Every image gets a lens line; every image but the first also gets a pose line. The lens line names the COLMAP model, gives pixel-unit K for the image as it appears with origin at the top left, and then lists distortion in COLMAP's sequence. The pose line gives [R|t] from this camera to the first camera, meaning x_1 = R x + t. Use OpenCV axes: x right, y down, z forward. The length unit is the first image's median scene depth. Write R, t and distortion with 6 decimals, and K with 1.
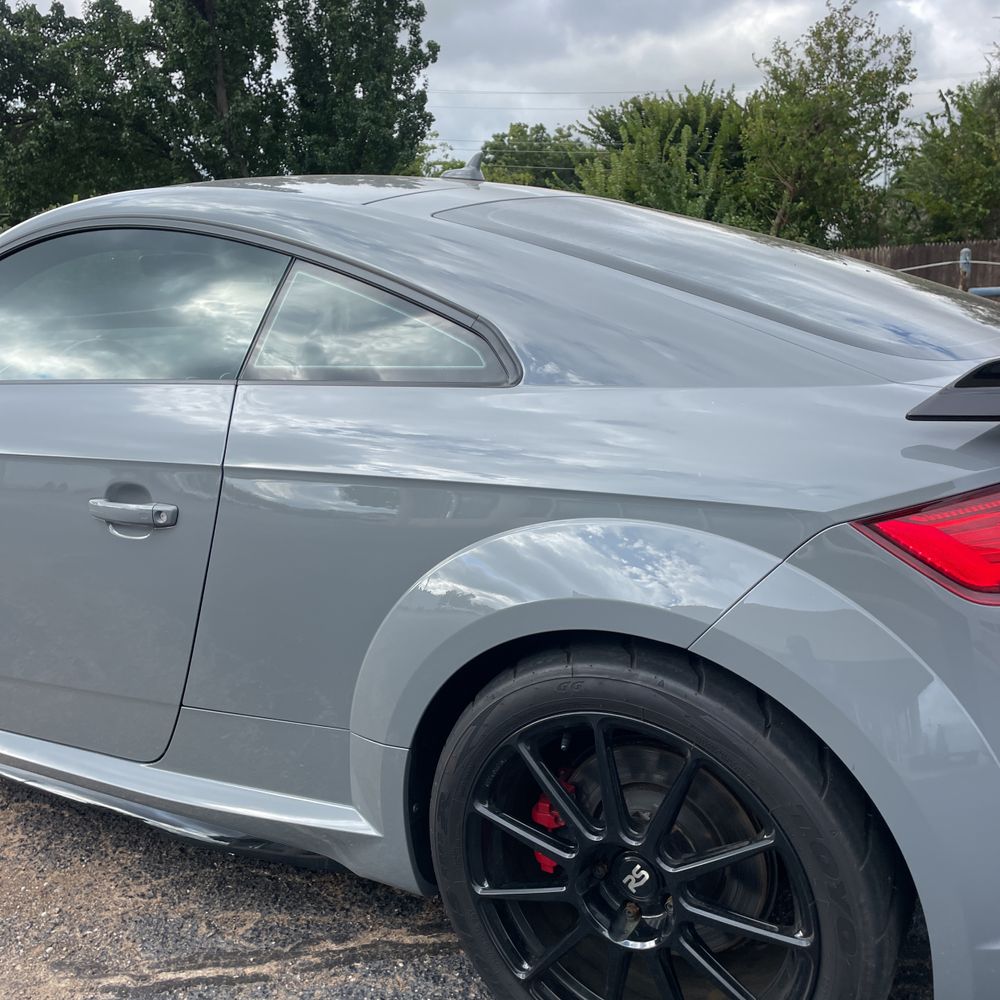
lens RADIAL K [[1020.8, 0, 477.9], [0, 1020.8, 490.4], [0, 0, 1]] dist [0.033963, 0.000000]
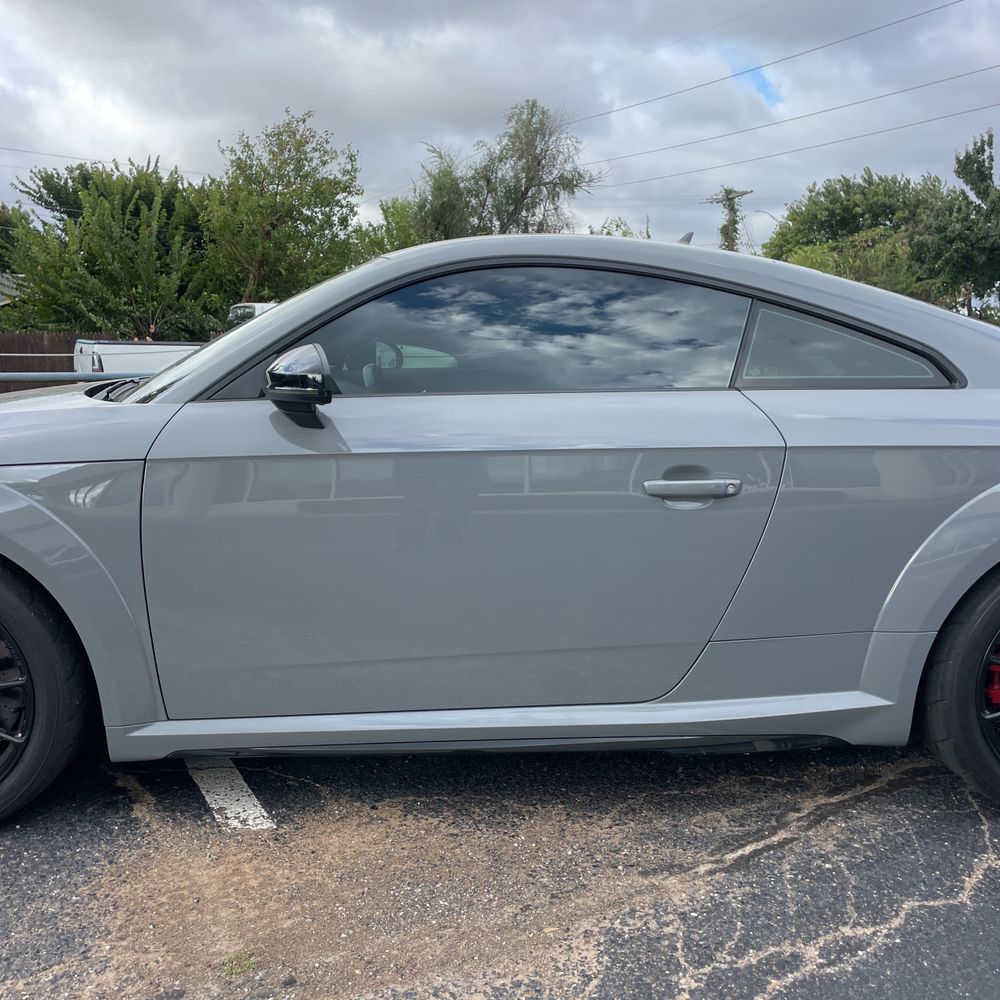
lens RADIAL K [[1020.8, 0, 491.7], [0, 1020.8, 499.1], [0, 0, 1]] dist [0.033963, 0.000000]
pose [[0.834983, -0.027764, 0.549575, -0.117150], [0.065331, 0.996664, -0.048908, 0.007650], [-0.546384, 0.076742, 0.834011, 0.008017]]
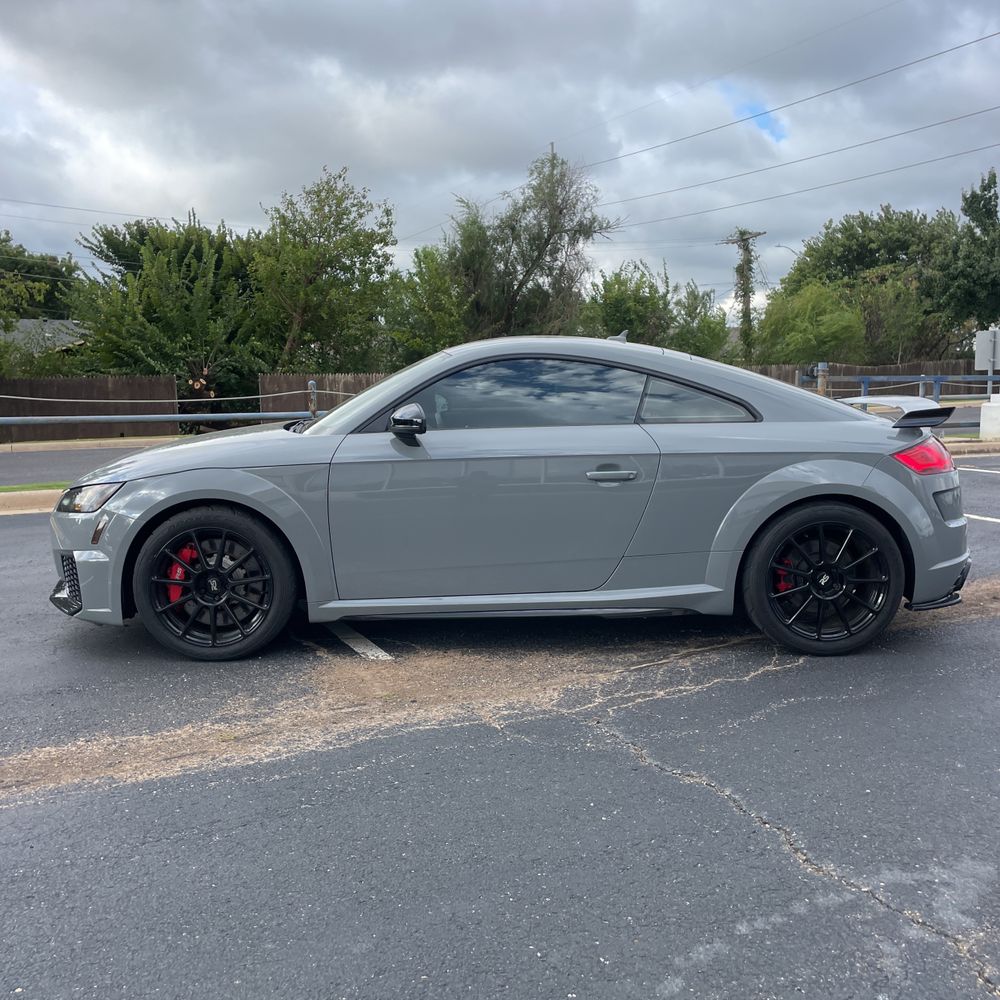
lens RADIAL K [[1020.8, 0, 492.6], [0, 1020.8, 505.7], [0, 0, 1]] dist [0.033963, 0.000000]
pose [[0.849536, -0.020802, 0.527120, -0.175340], [0.072077, 0.994429, -0.076920, 0.024445], [-0.522583, 0.103340, 0.846302, -0.084224]]
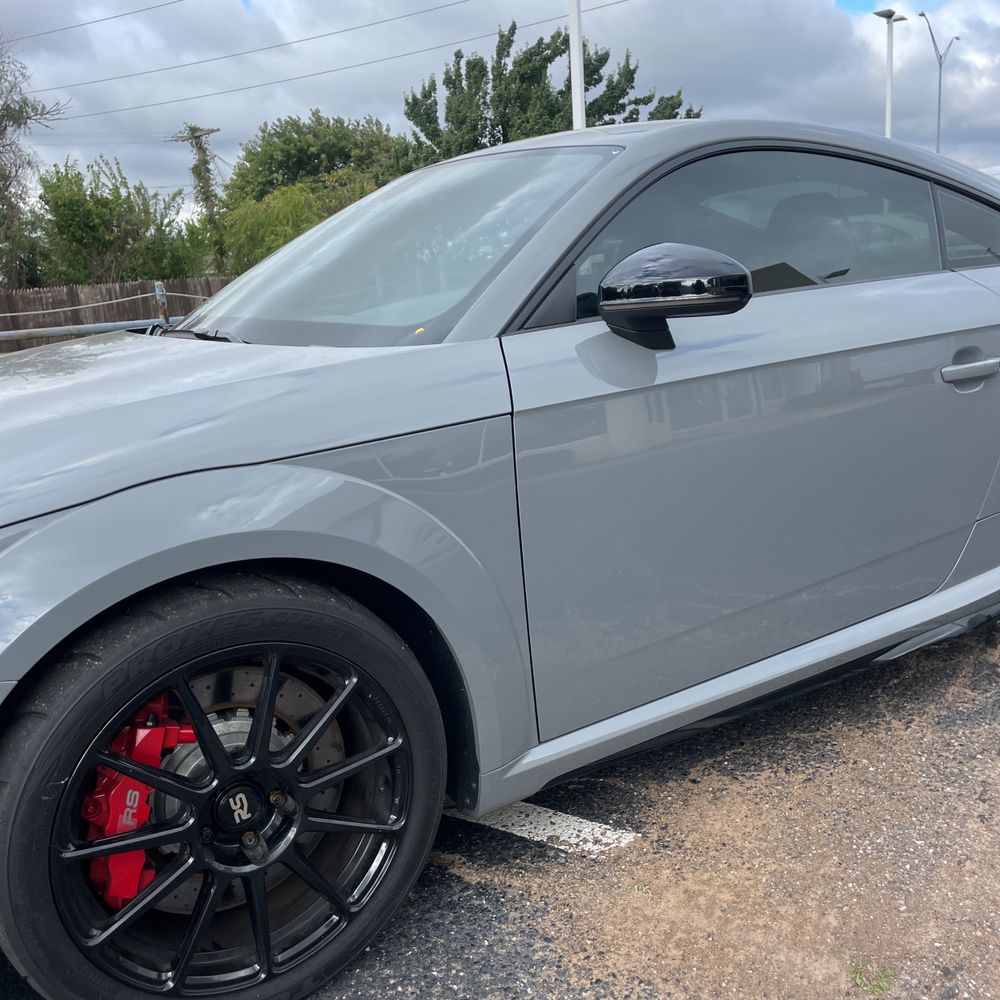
lens RADIAL K [[1020.8, 0, 507.2], [0, 1020.8, 495.8], [0, 0, 1]] dist [0.033963, 0.000000]
pose [[0.446650, -0.168831, 0.878635, -0.163798], [0.222909, 0.972067, 0.073469, -0.004687], [-0.866496, 0.163040, 0.471807, 0.087288]]
